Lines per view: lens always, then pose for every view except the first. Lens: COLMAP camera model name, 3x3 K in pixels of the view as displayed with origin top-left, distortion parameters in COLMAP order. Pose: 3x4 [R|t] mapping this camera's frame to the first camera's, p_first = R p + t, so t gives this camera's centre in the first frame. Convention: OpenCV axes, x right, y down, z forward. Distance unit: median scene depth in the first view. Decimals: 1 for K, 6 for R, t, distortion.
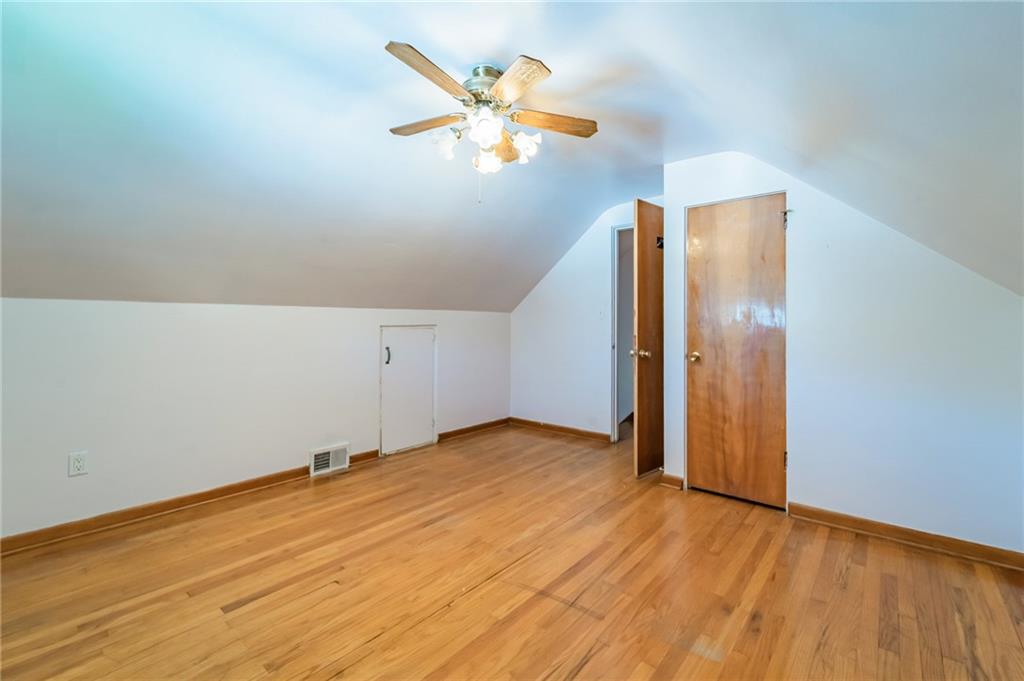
lens RADIAL K [[424.7, 0, 516.3], [0, 424.7, 321.5], [0, 0, 1]] dist [-0.000293, -0.000356]
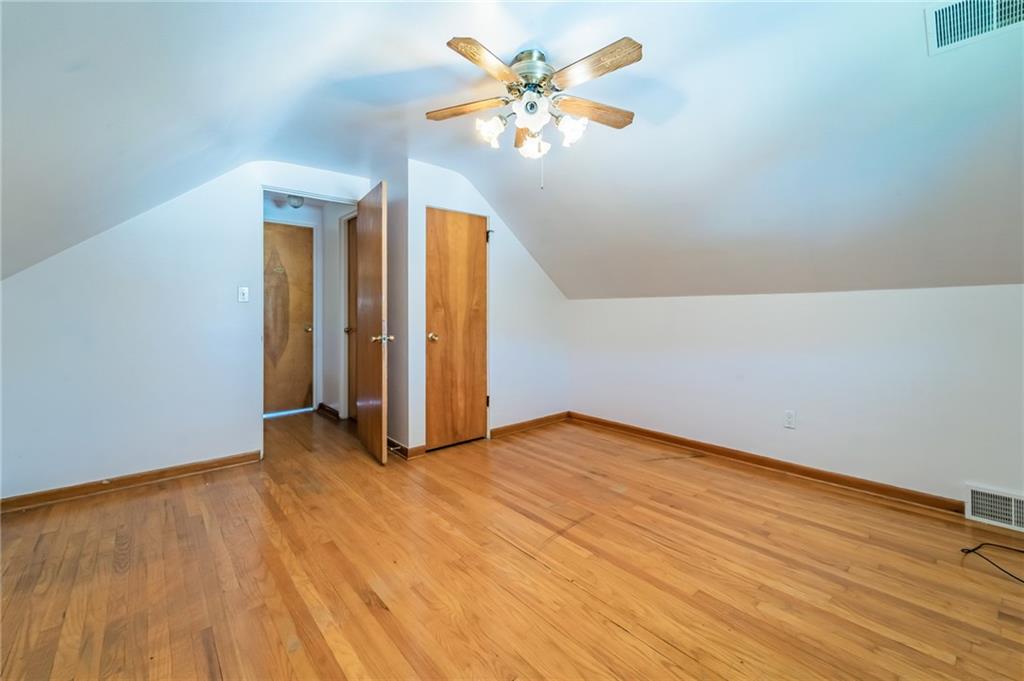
lens RADIAL K [[445.2, 0, 522.0], [0, 445.2, 304.6], [0, 0, 1]] dist [-0.001406, -0.000518]
pose [[0.145468, 0.009561, 0.989317, -0.927096], [-0.002118, 0.999954, -0.009352, 0.007518], [-0.989361, -0.000735, 0.145482, 0.714694]]
